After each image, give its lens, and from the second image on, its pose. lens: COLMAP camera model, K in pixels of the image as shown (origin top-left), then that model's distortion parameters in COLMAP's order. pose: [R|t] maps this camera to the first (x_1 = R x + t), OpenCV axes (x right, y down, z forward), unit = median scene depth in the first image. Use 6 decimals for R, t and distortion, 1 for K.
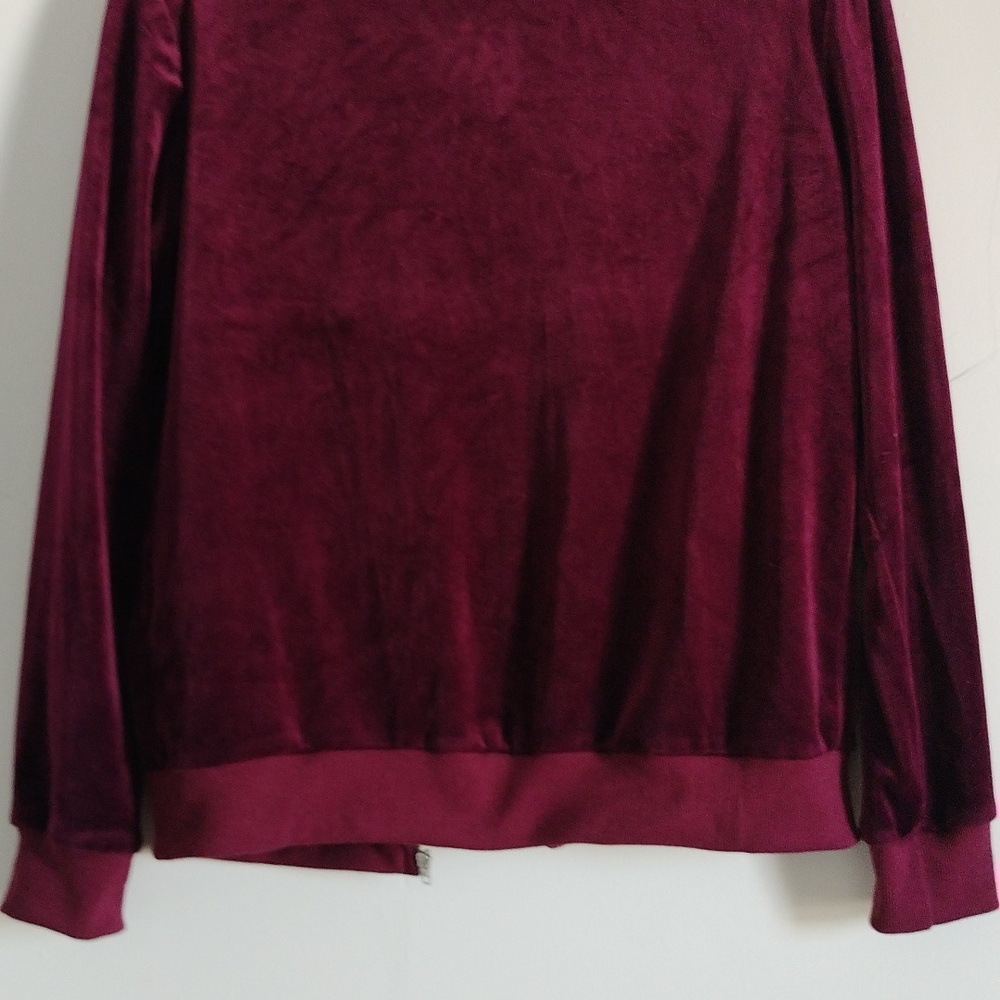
lens RADIAL K [[1629.8, 0, 500.0], [0, 1629.8, 500.0], [0, 0, 1]] dist [0.104433, -0.170323]
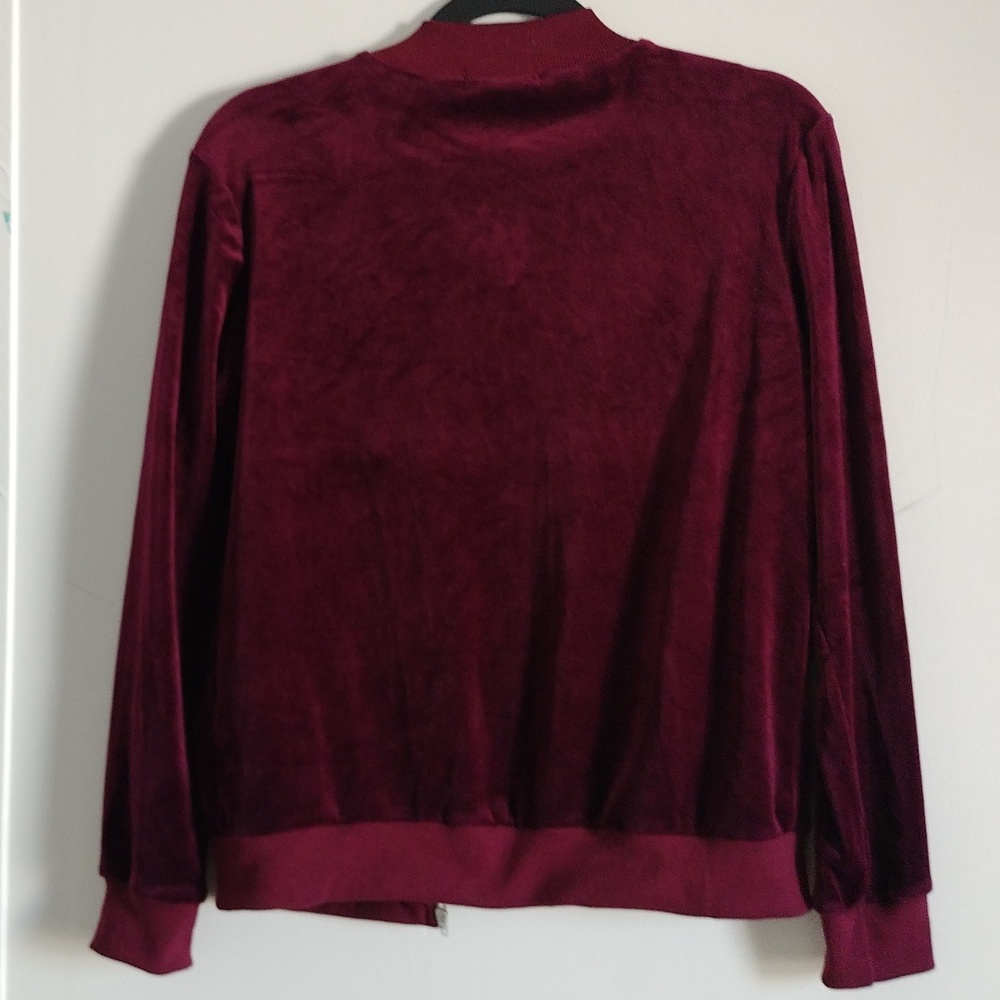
lens RADIAL K [[1629.8, 0, 500.0], [0, 1629.8, 500.0], [0, 0, 1]] dist [0.104433, -0.170323]
pose [[0.997988, 0.008572, -0.062828, 0.068031], [-0.007617, 0.999852, 0.015414, -0.099088], [0.062951, -0.014904, 0.997905, -0.174730]]
